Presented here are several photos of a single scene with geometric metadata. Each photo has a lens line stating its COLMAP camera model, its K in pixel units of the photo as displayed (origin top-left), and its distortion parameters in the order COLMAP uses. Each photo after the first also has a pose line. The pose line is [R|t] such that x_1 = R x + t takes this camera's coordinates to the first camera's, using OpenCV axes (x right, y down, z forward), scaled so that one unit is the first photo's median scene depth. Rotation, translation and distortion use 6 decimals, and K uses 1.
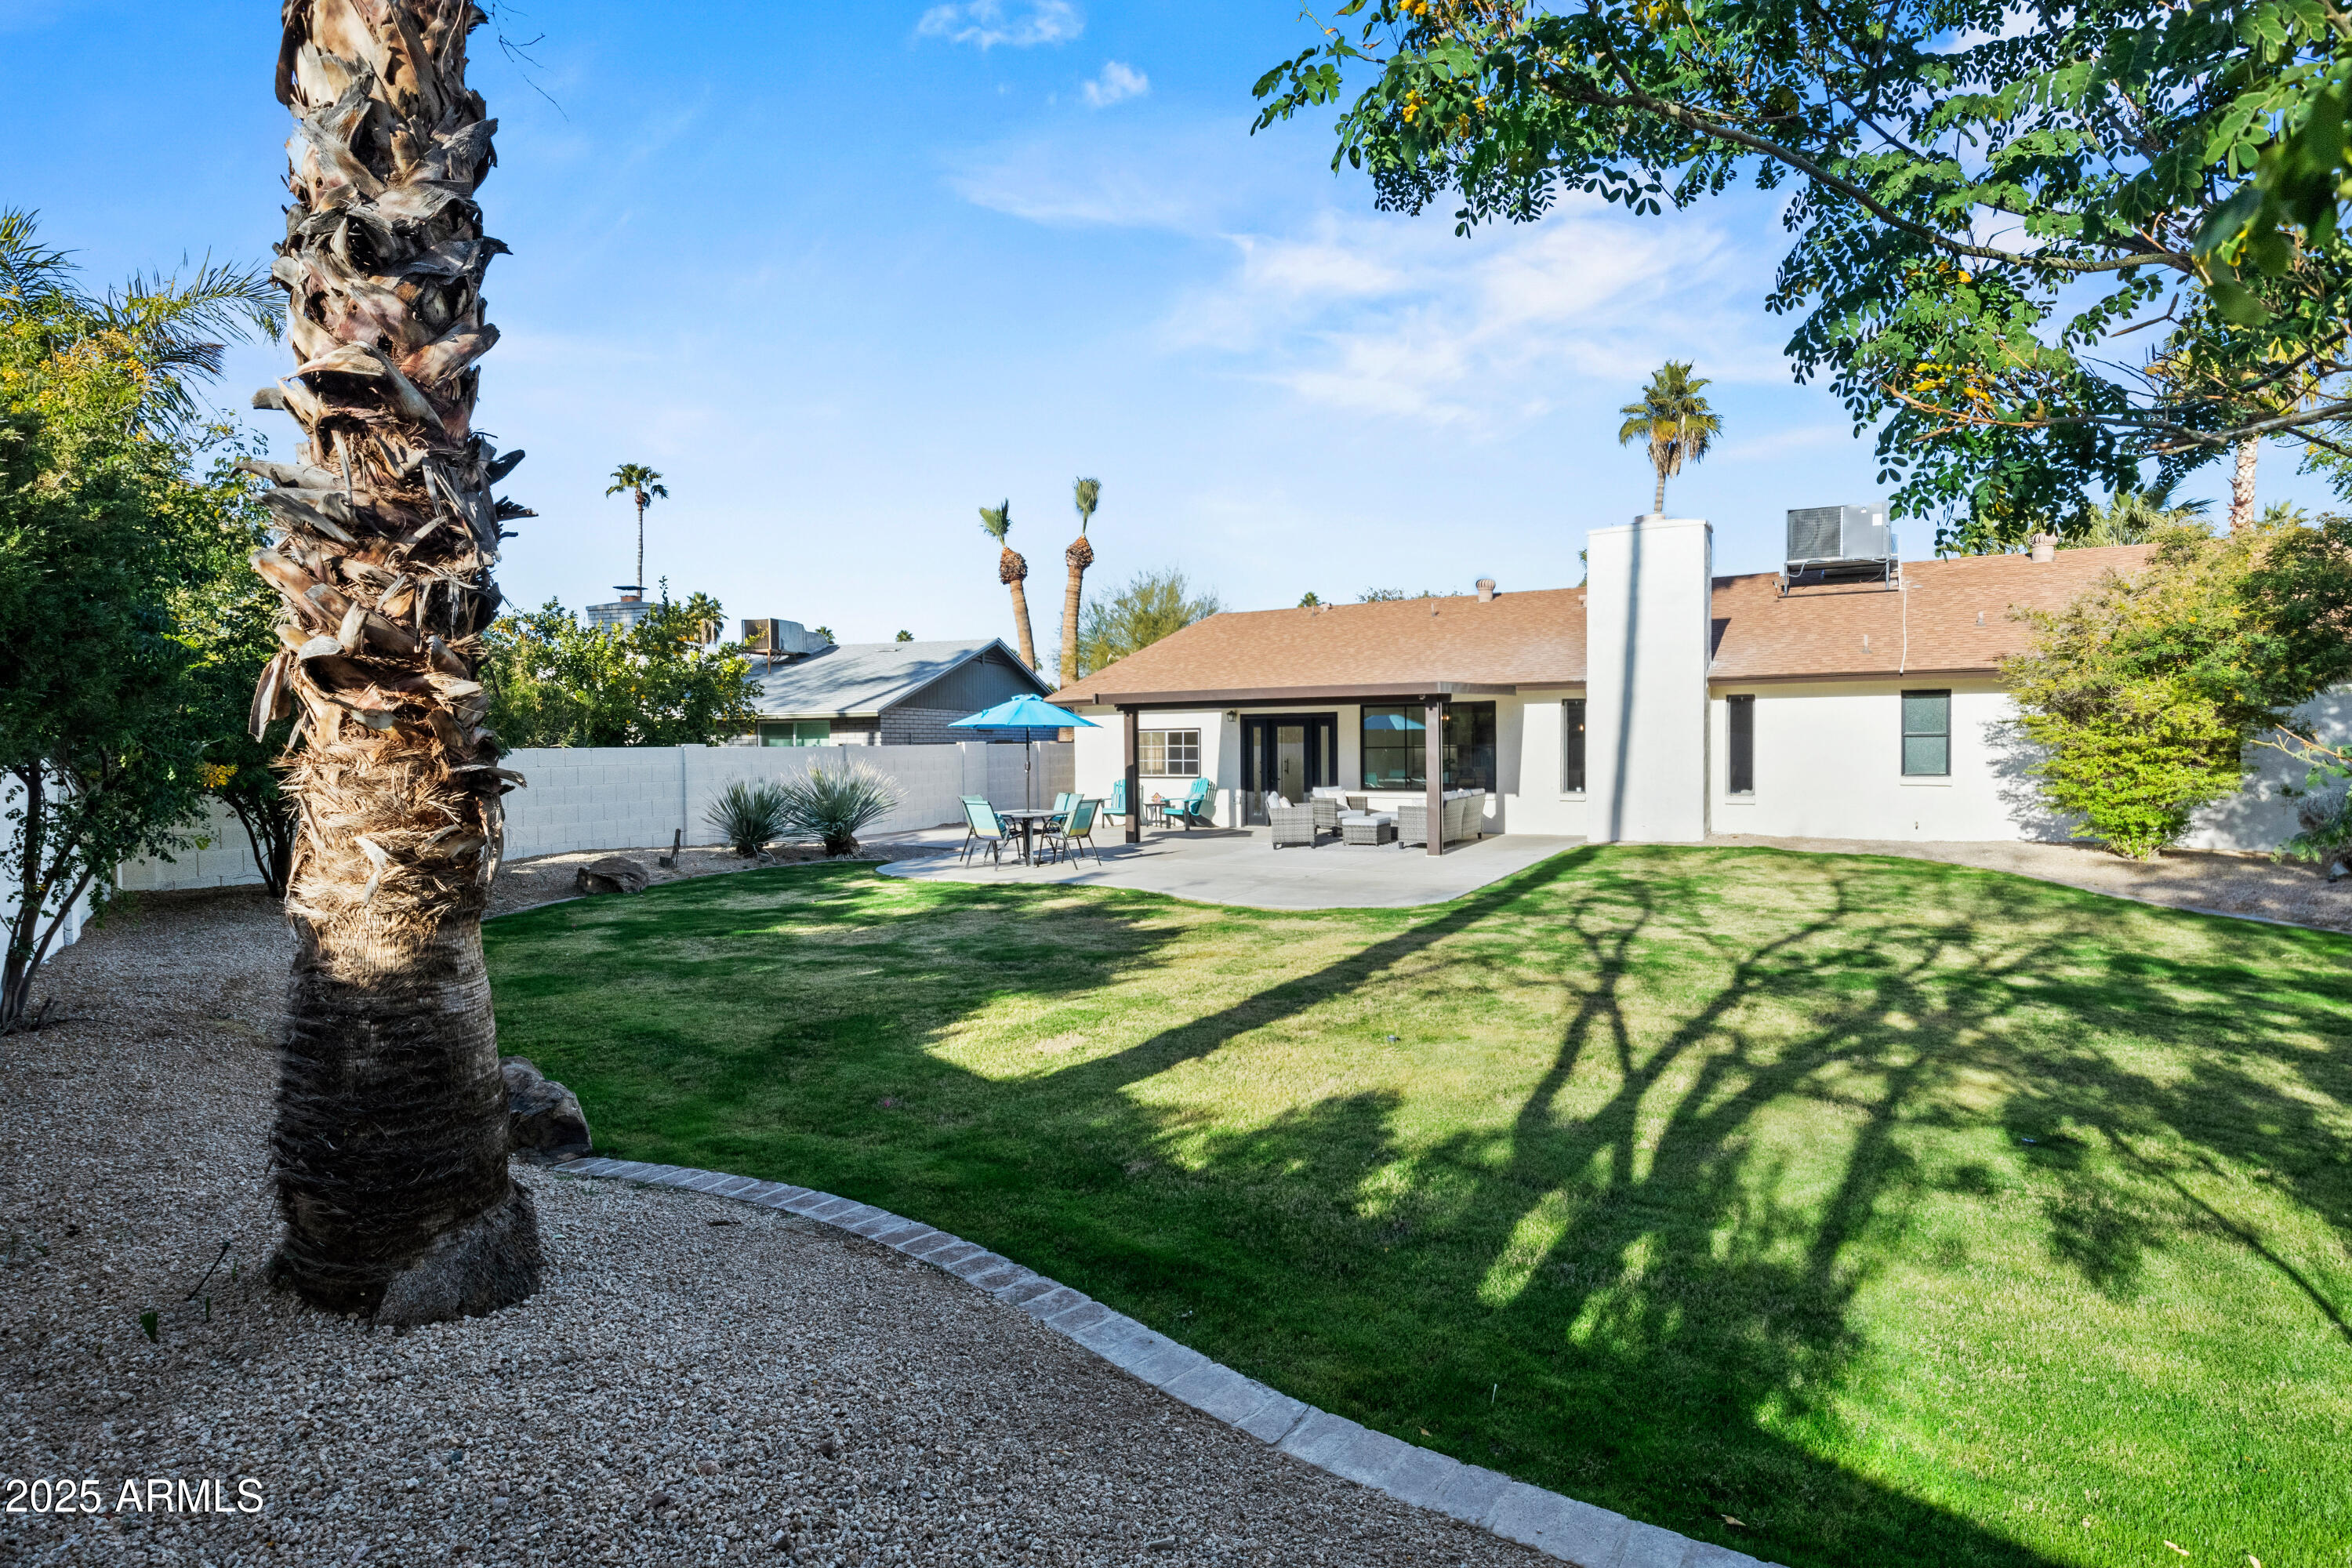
lens RADIAL K [[1210.9, 0, 1187.3], [0, 1210.9, 756.6], [0, 0, 1]] dist [-0.016292, -0.000459]
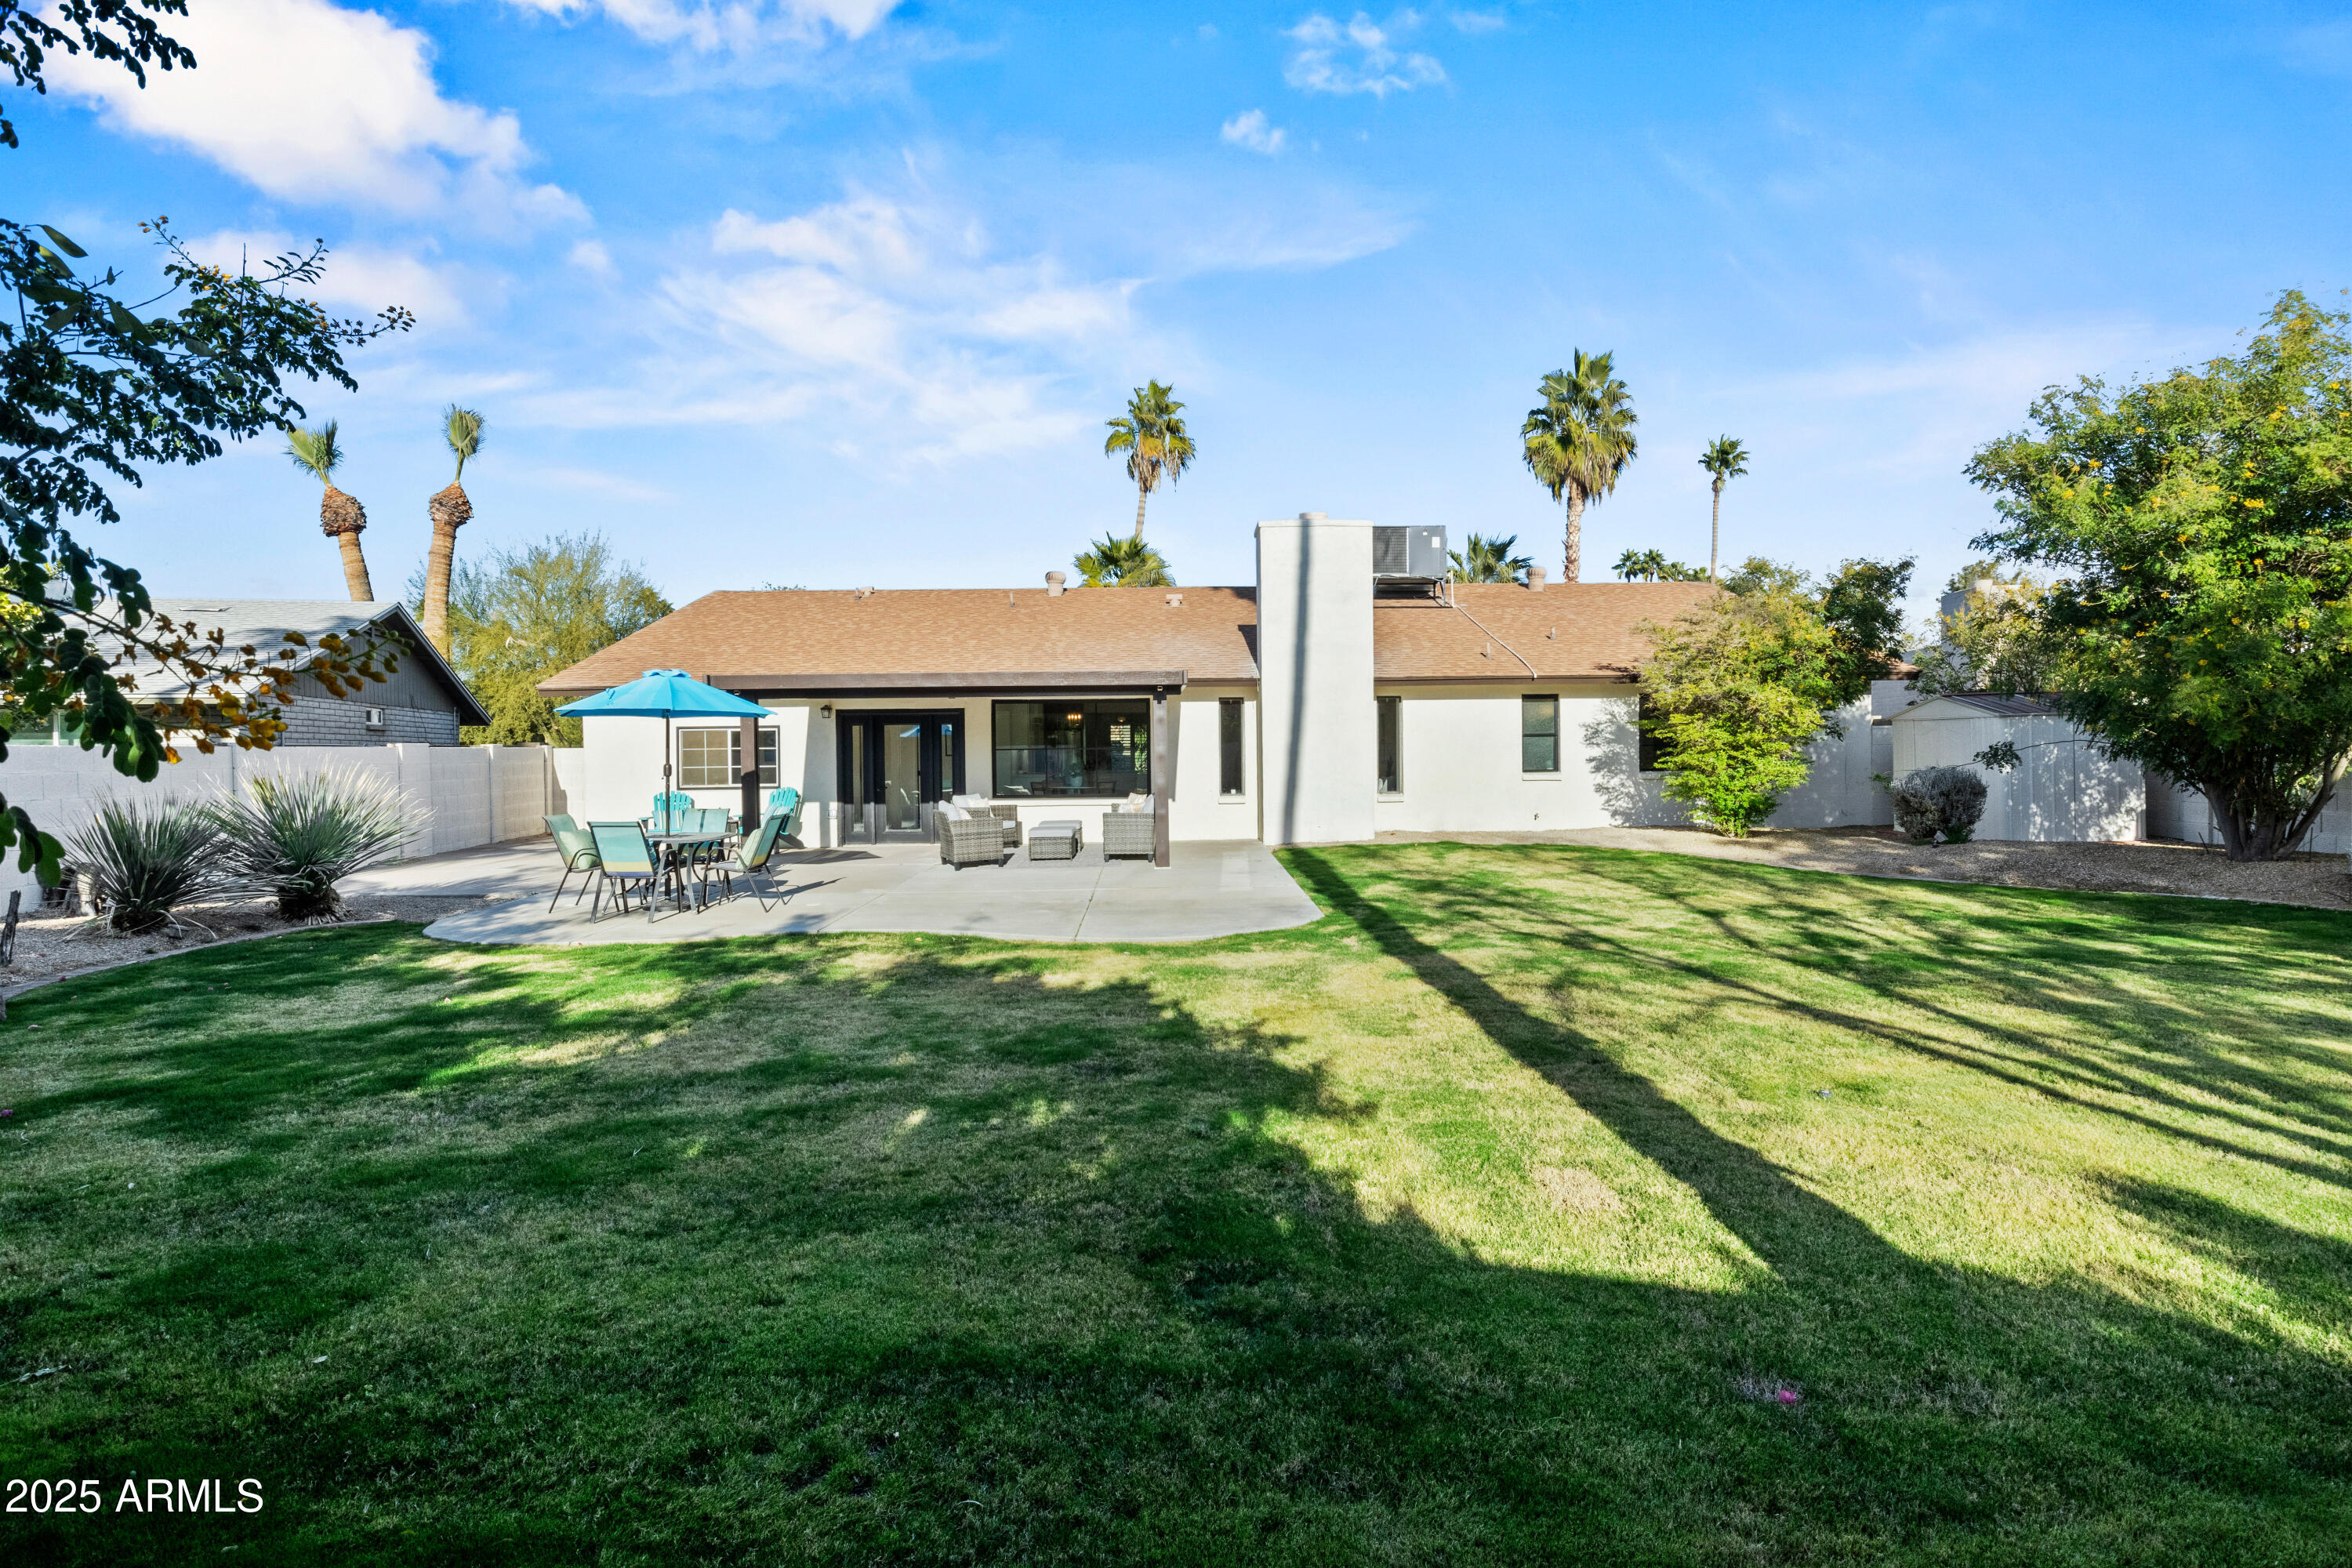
lens RADIAL K [[1182.5, 0, 1176.0], [0, 1182.5, 784.0], [0, 0, 1]] dist [0.000212, -0.000447]
pose [[0.840615, -0.015265, 0.541418, -0.228098], [0.009349, 0.999863, 0.013675, 0.007884], [-0.541552, -0.006434, 0.840643, 0.230423]]
